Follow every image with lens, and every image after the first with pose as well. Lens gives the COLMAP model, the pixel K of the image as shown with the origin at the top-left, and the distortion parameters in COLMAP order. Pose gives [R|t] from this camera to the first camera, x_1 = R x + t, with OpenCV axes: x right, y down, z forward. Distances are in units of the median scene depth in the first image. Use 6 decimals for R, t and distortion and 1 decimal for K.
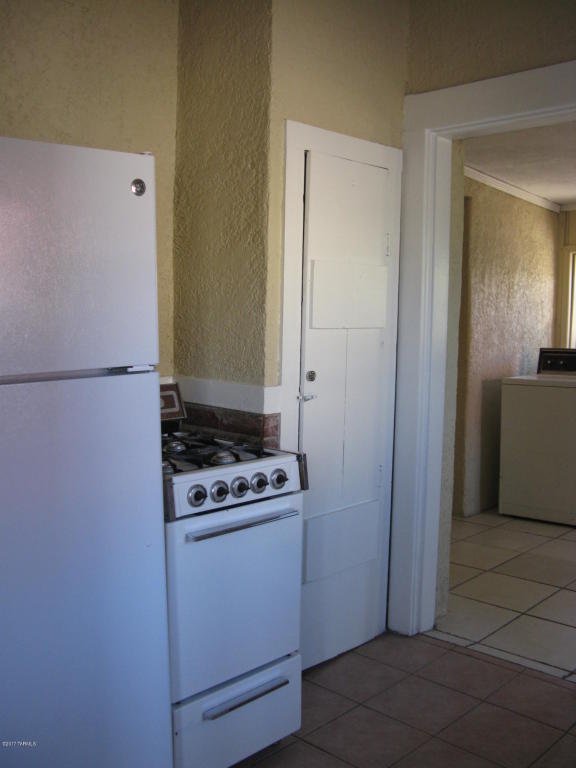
lens RADIAL K [[798.1, 0, 288.0], [0, 798.1, 384.0], [0, 0, 1]] dist [-0.193890, 0.250685]
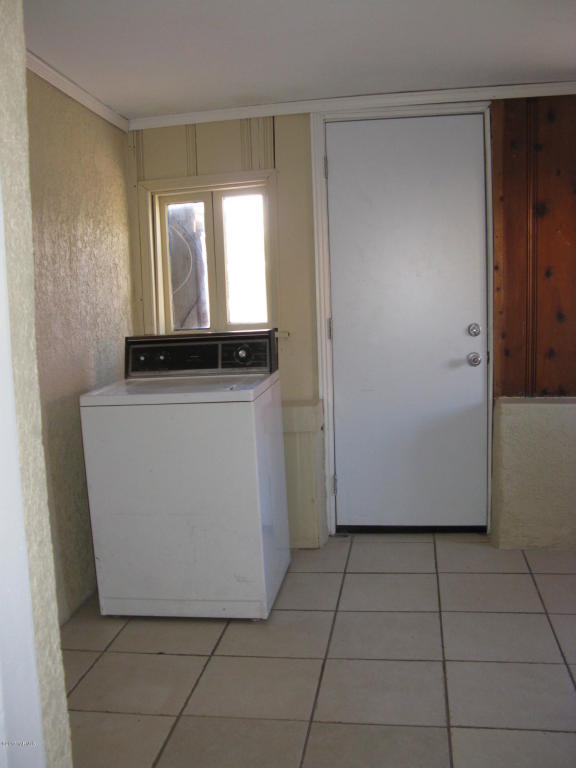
lens RADIAL K [[797.2, 0, 288.0], [0, 797.2, 384.0], [0, 0, 1]] dist [-0.195711, 0.252152]
pose [[0.820948, -0.116913, 0.558906, 0.065535], [0.095649, 0.993141, 0.067253, -0.038631], [-0.562935, -0.001752, 0.826499, 0.391515]]
